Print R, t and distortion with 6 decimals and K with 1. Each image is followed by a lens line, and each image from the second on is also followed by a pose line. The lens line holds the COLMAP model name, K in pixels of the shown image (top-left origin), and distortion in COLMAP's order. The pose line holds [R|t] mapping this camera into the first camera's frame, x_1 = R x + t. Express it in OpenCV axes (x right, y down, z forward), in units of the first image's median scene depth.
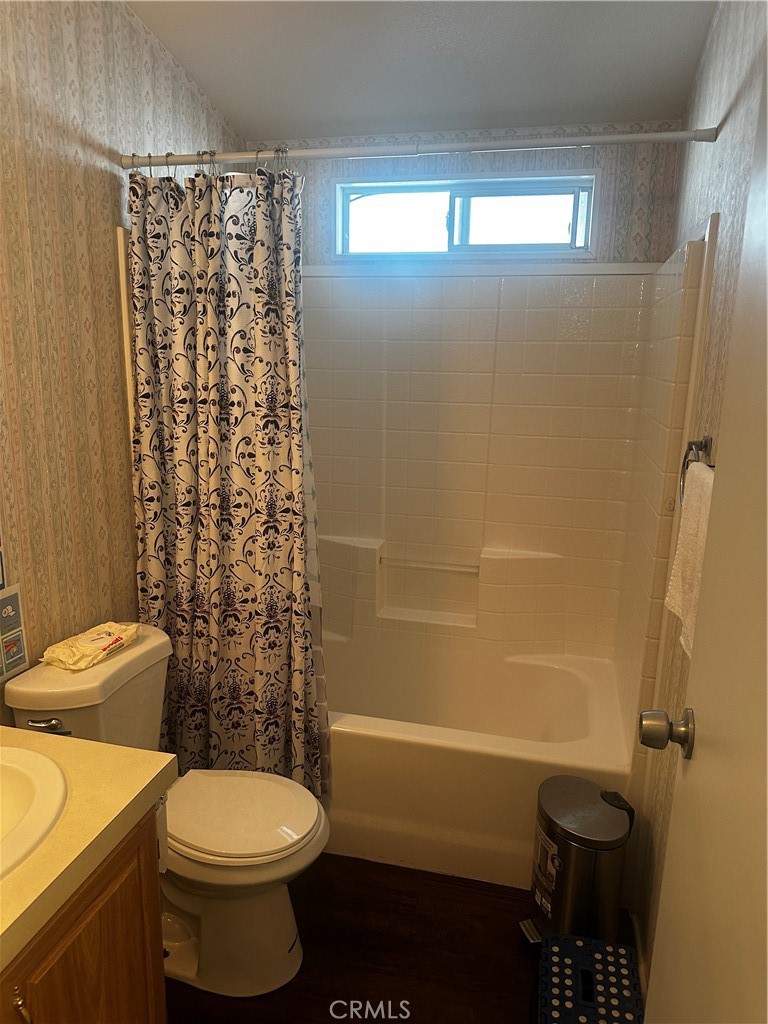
lens RADIAL K [[722.7, 0, 377.2], [0, 722.7, 514.0], [0, 0, 1]] dist [0.056042, -0.064817]
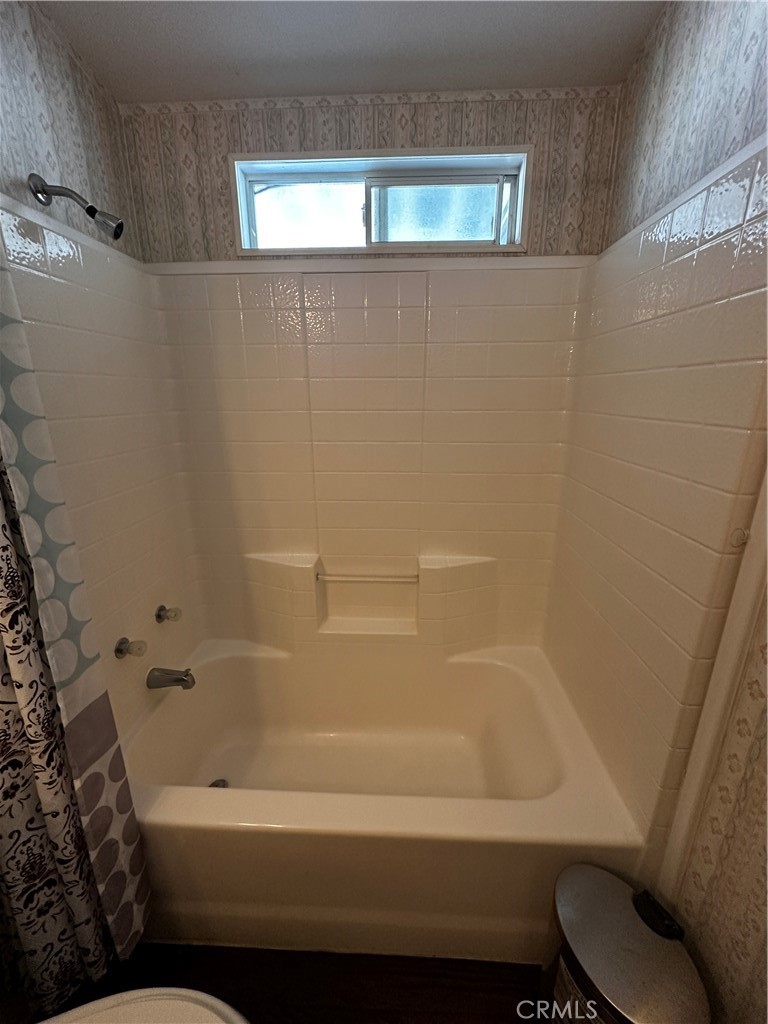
lens RADIAL K [[406.5, 0, 387.4], [0, 406.5, 510.6], [0, 0, 1]] dist [-0.002466, 0.000352]
pose [[0.978150, -0.074786, 0.193984, -0.003966], [0.063620, 0.995973, 0.063175, -0.072967], [-0.197927, -0.049453, 0.978968, 0.601569]]
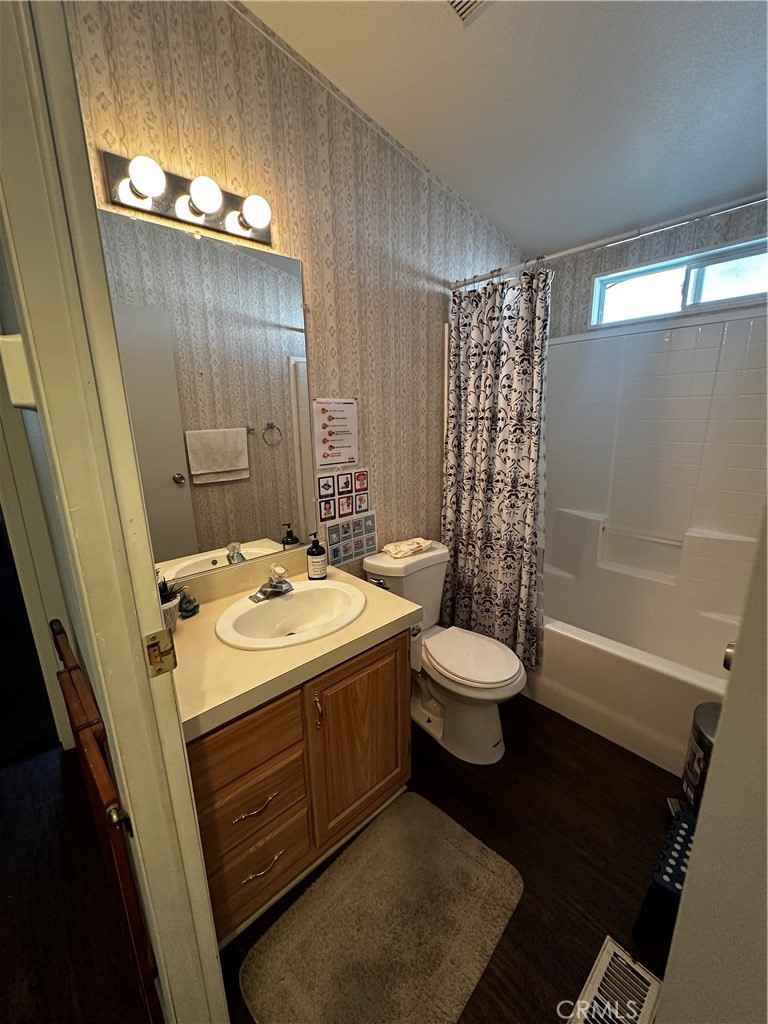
lens RADIAL K [[406.5, 0, 386.0], [0, 406.5, 510.6], [0, 0, 1]] dist [-0.002466, 0.000352]
pose [[0.832236, 0.096443, -0.545970, 0.114692], [-0.086386, 0.995284, 0.044131, 0.037911], [0.547651, 0.010436, 0.836642, 0.074279]]
